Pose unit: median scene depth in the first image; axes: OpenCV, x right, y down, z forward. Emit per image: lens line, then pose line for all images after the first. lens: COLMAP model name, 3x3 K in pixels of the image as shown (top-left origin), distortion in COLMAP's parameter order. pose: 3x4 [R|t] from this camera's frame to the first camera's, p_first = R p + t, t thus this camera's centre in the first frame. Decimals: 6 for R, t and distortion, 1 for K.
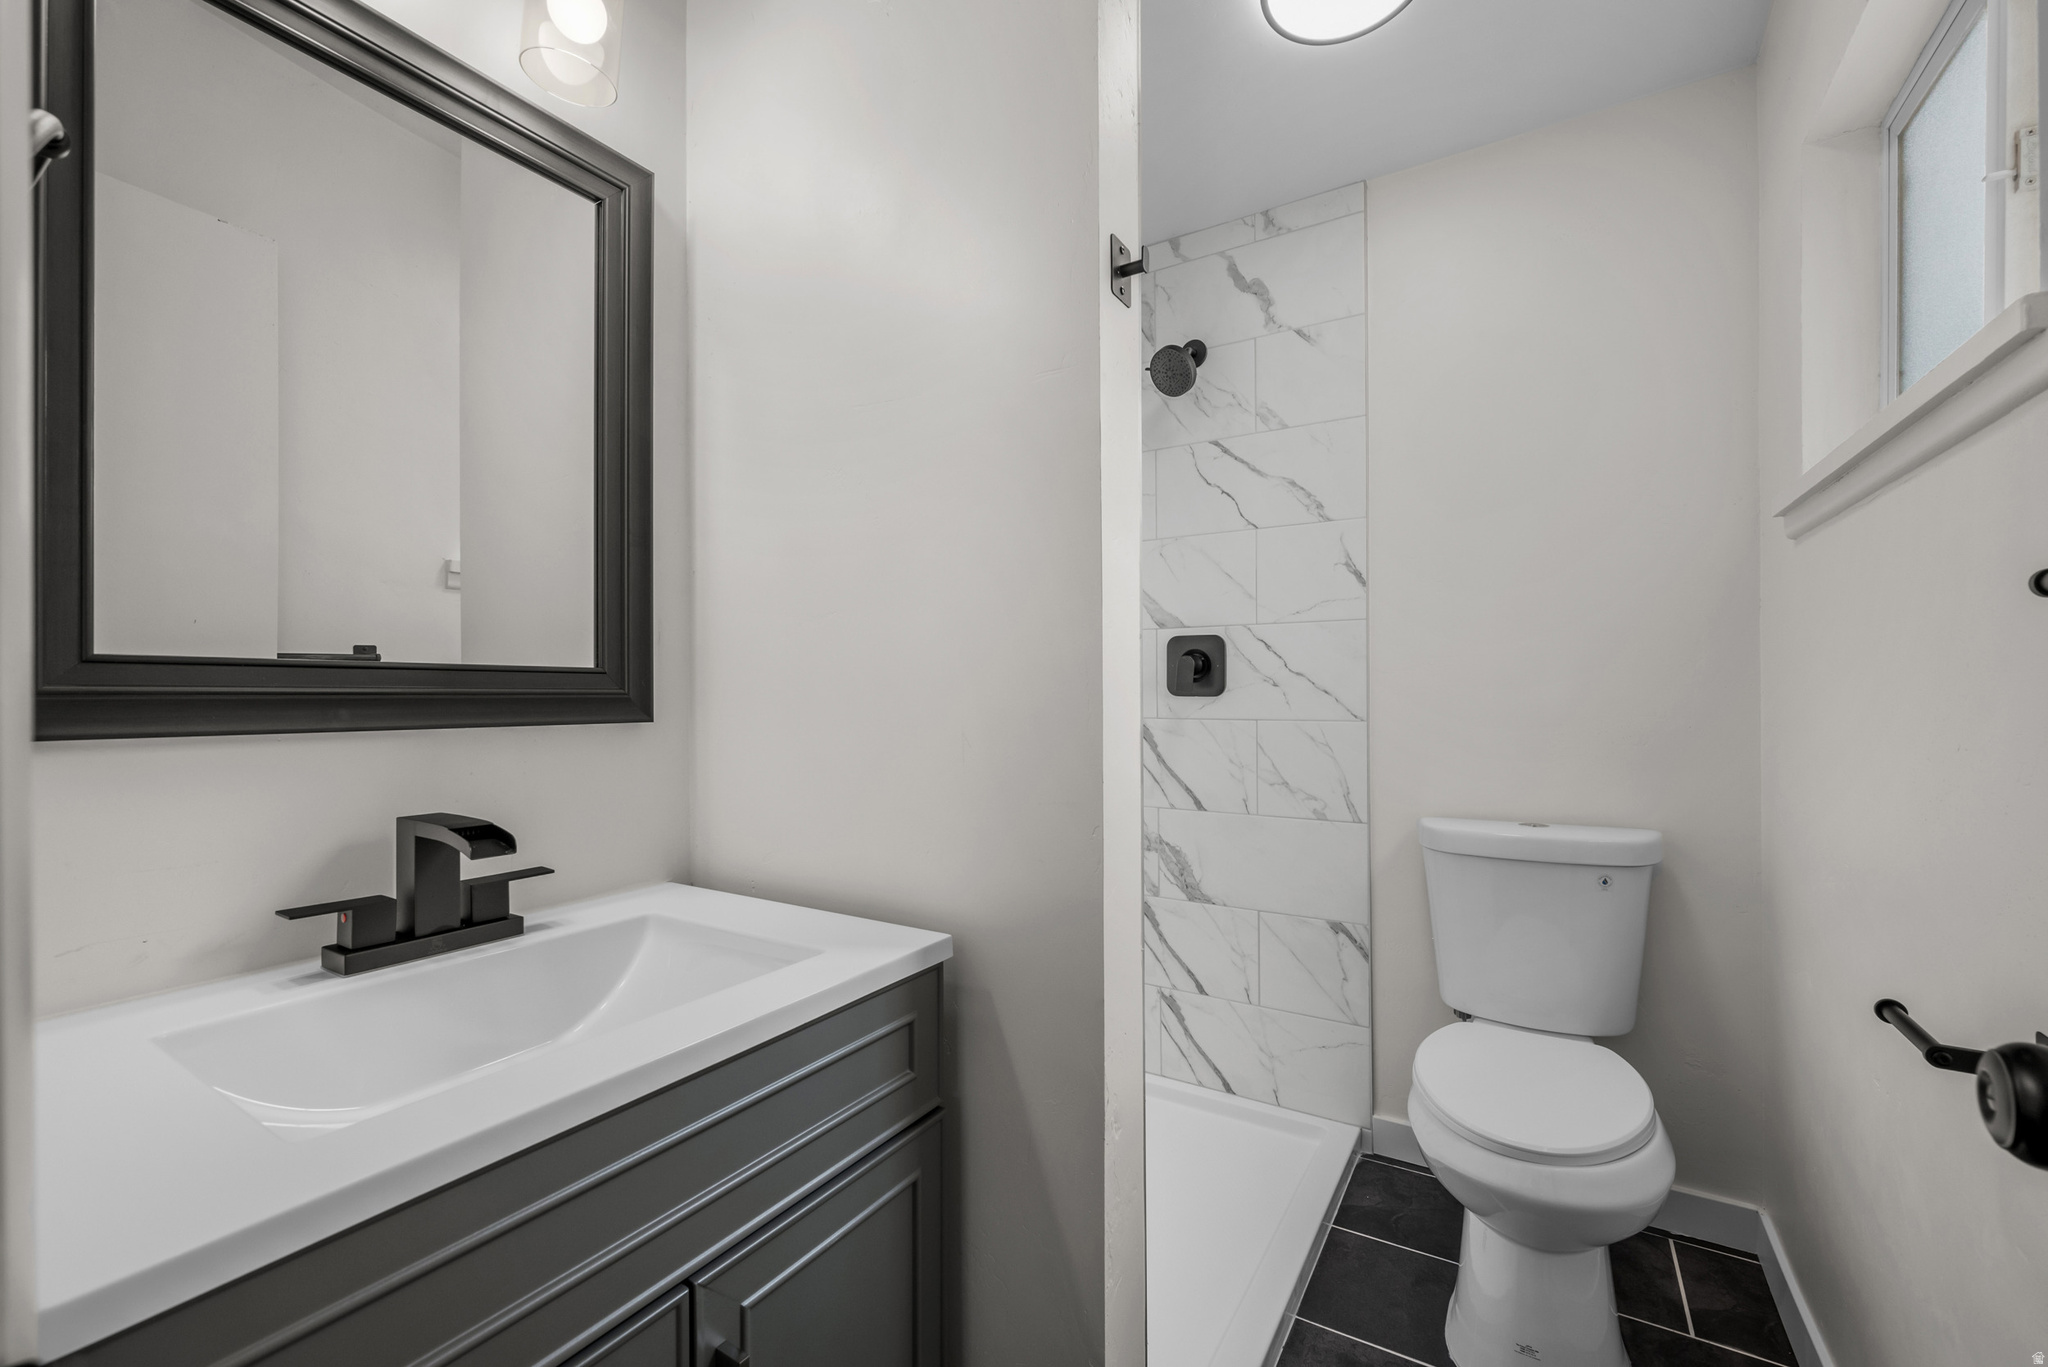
lens RADIAL K [[867.0, 0, 1015.0], [0, 867.0, 687.1], [0, 0, 1]] dist [0.001154, 0.000155]
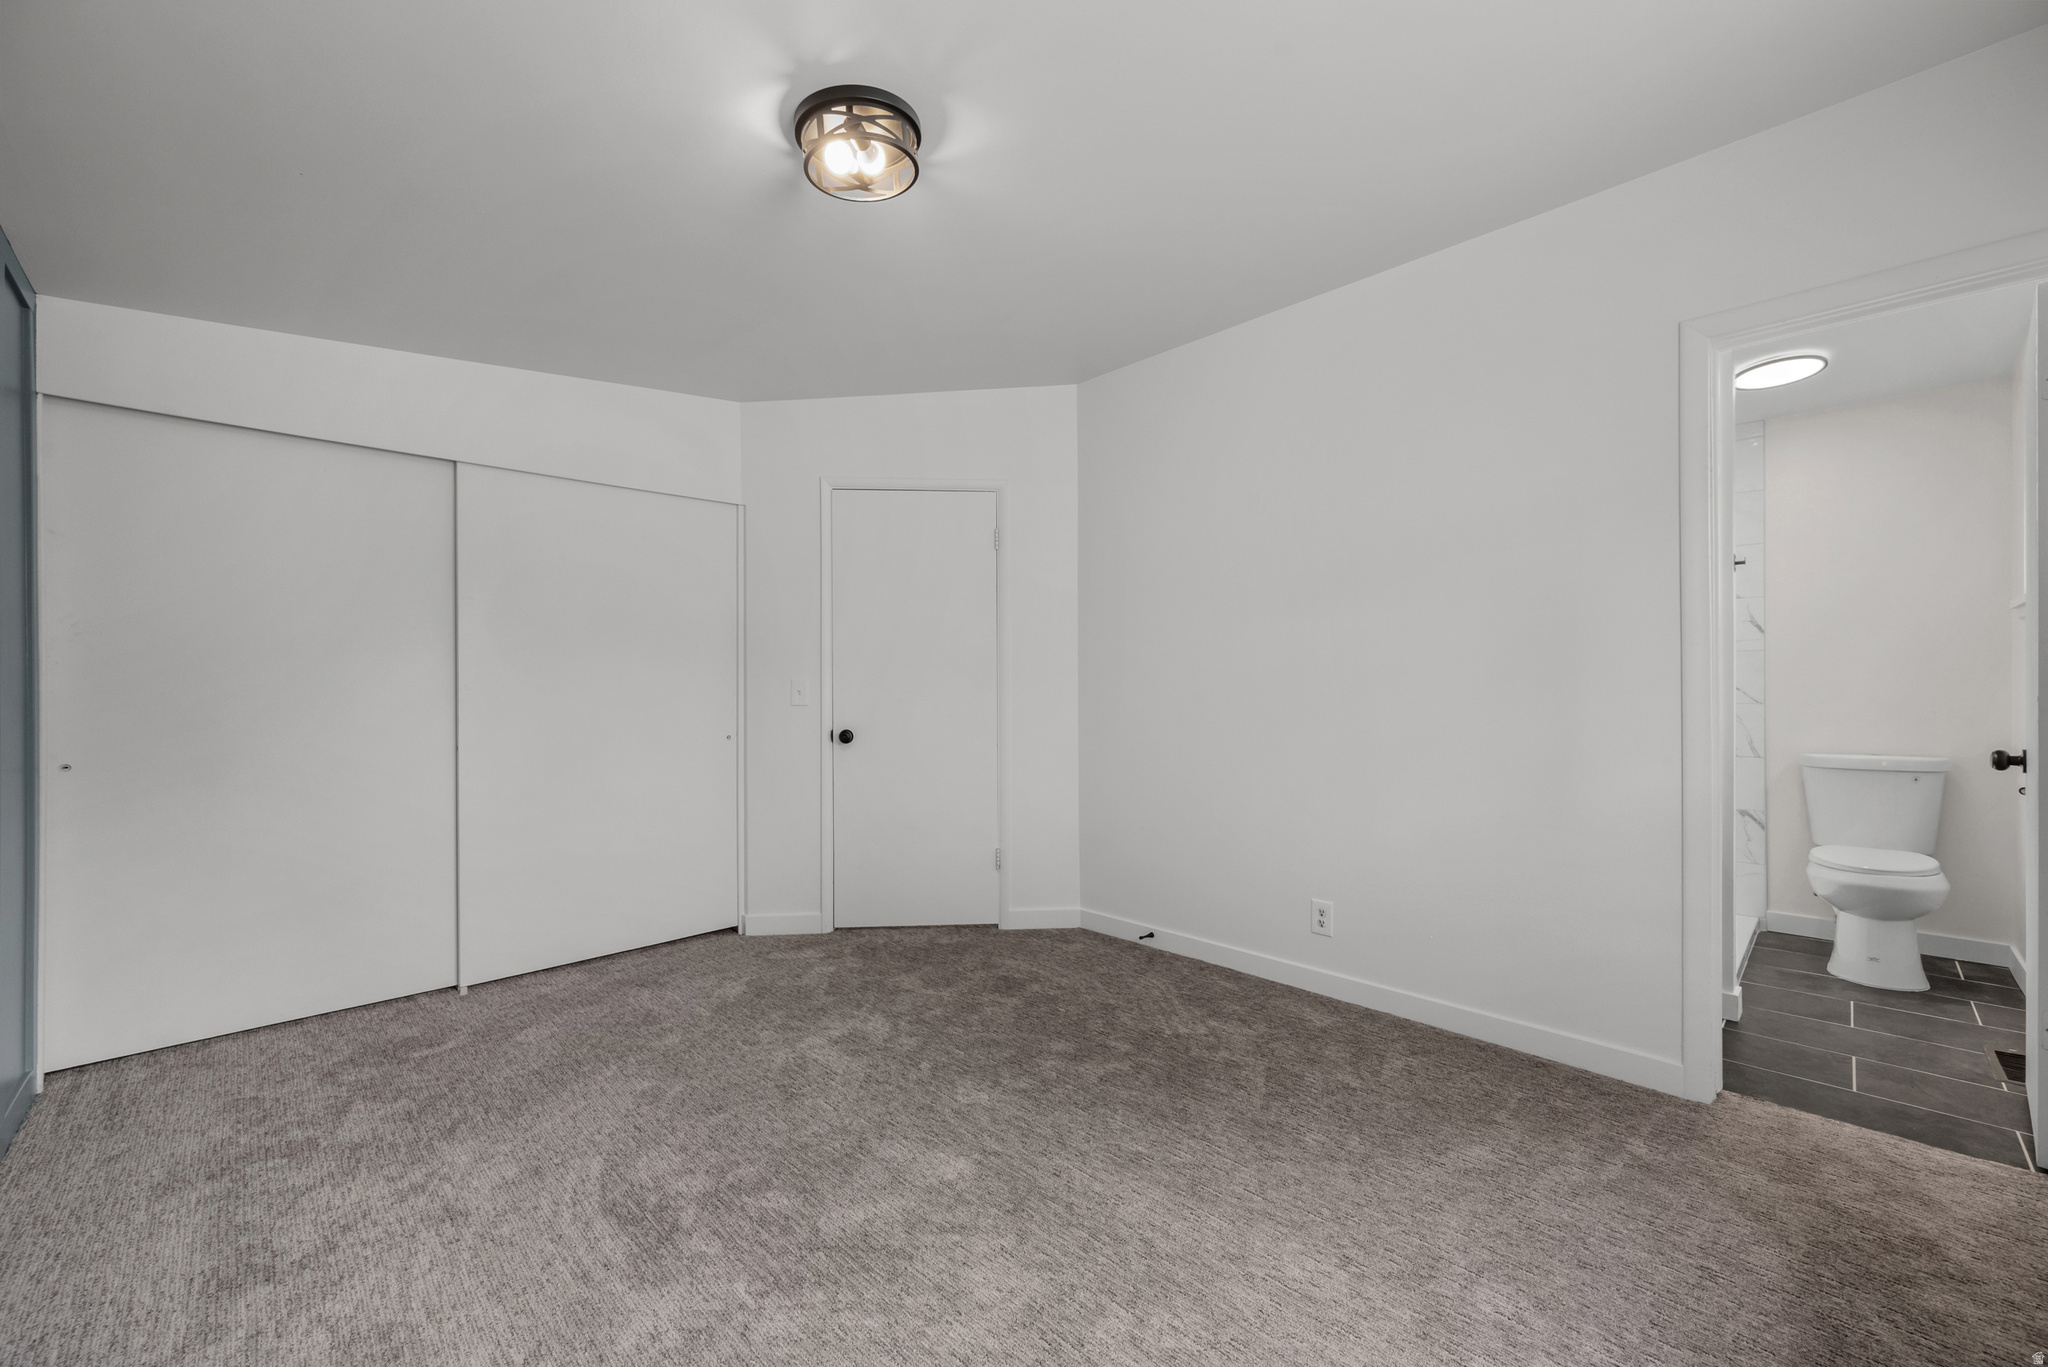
lens RADIAL K [[819.7, 0, 1027.1], [0, 819.7, 695.2], [0, 0, 1]] dist [-0.000012, 0.000153]
pose [[0.970404, 0.003847, -0.241455, -0.692192], [-0.003737, 0.999993, 0.000911, 0.023435], [0.241457, 0.000018, 0.970412, -1.077856]]
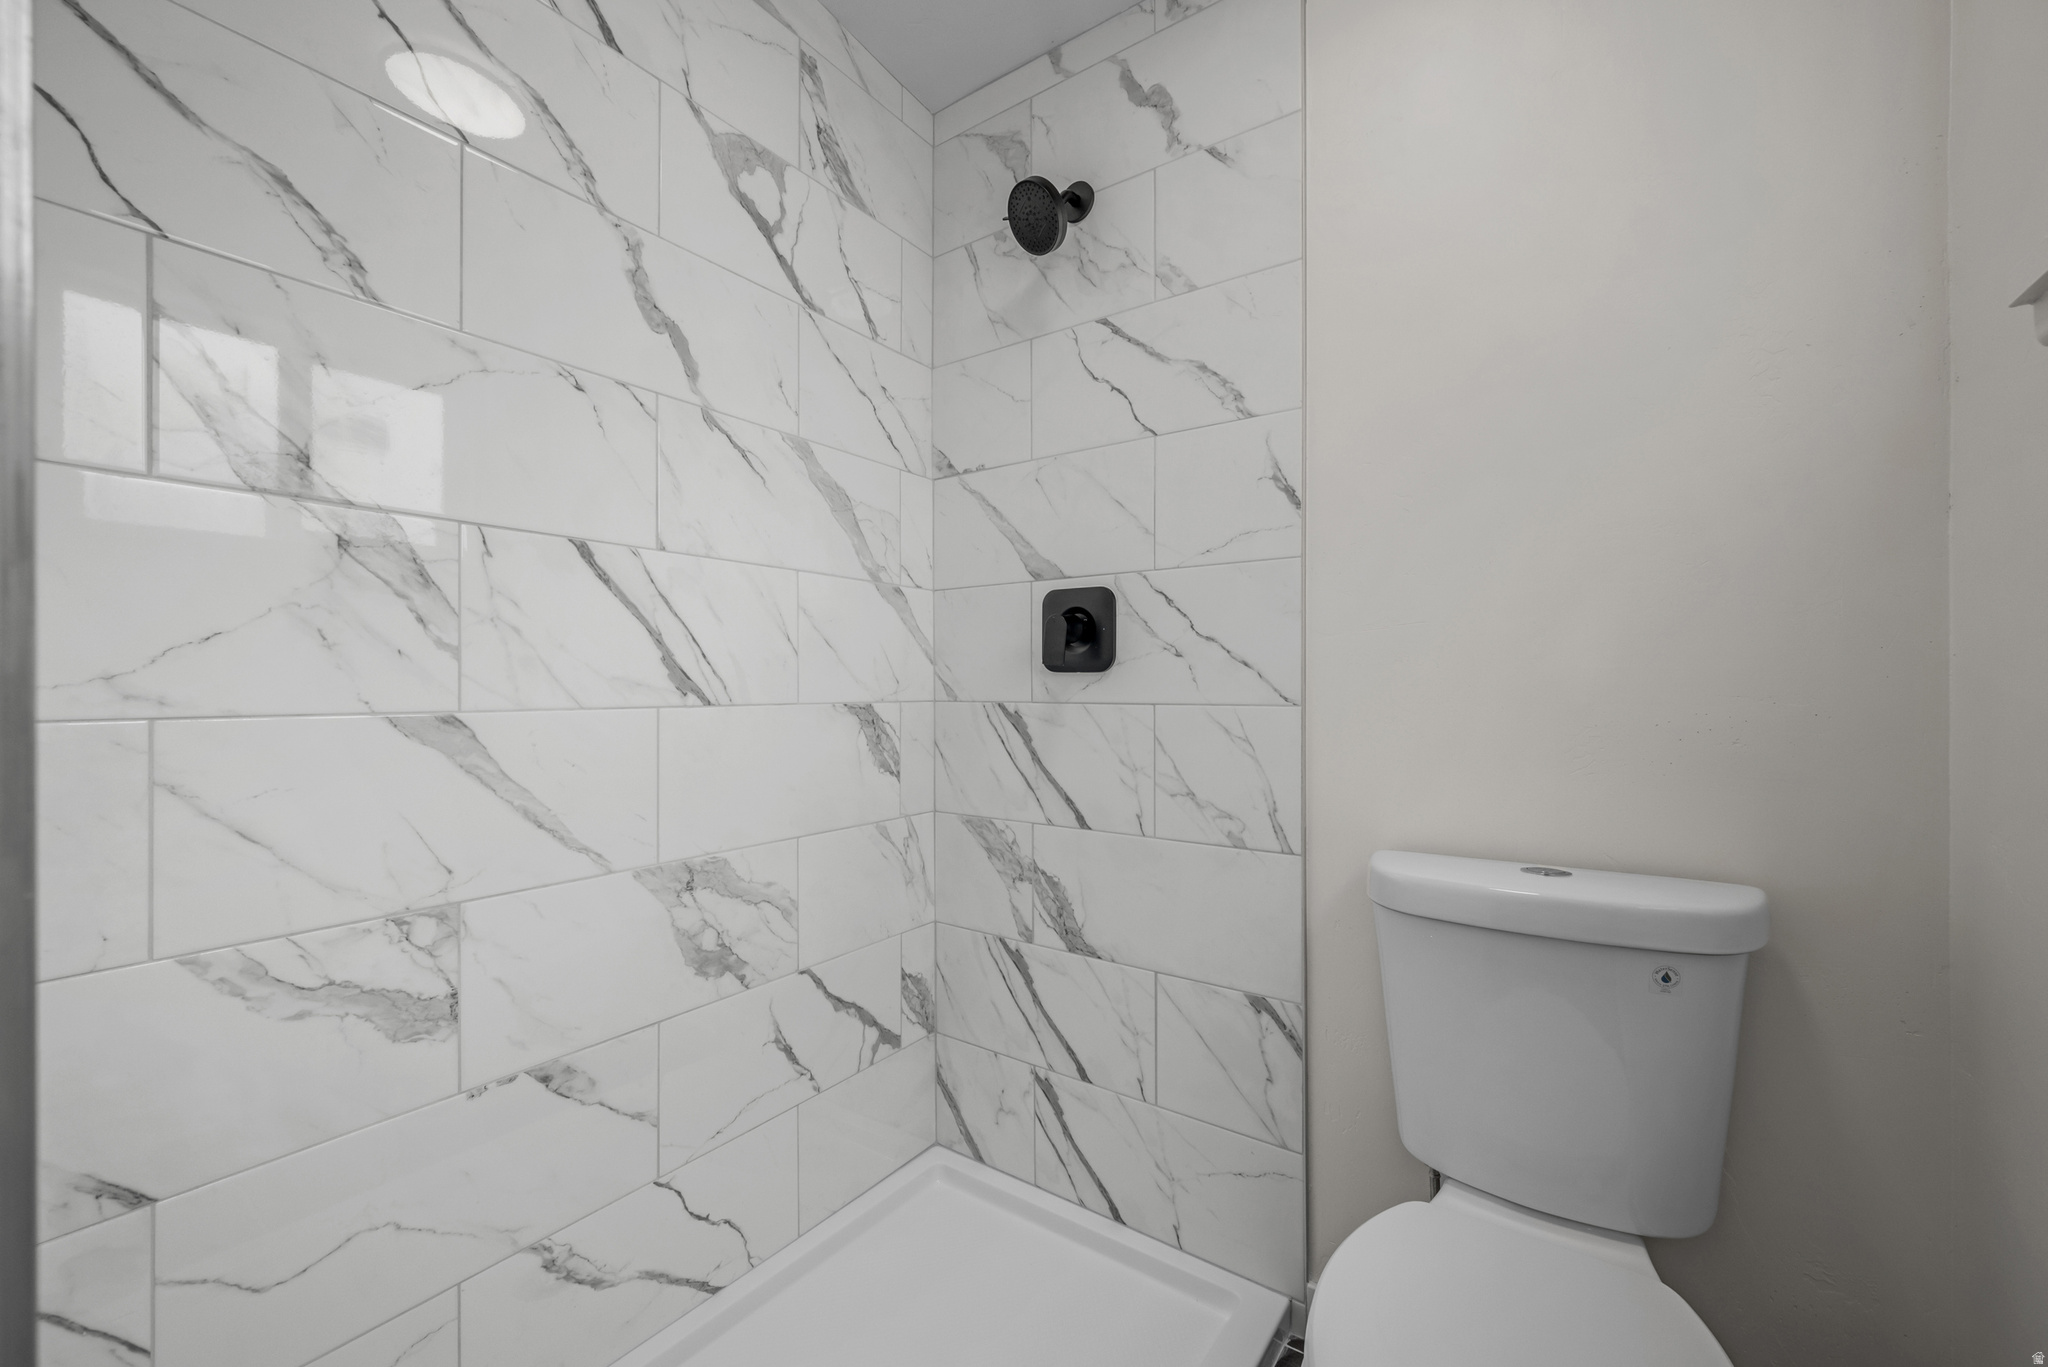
lens RADIAL K [[819.7, 0, 1026.9], [0, 819.7, 685.0], [0, 0, 1]] dist [-0.000012, 0.000153]
pose [[0.998031, 0.004522, -0.062555, 0.218404], [-0.004481, 0.999990, 0.000802, 0.022181], [0.062558, -0.000520, 0.998041, 0.324146]]
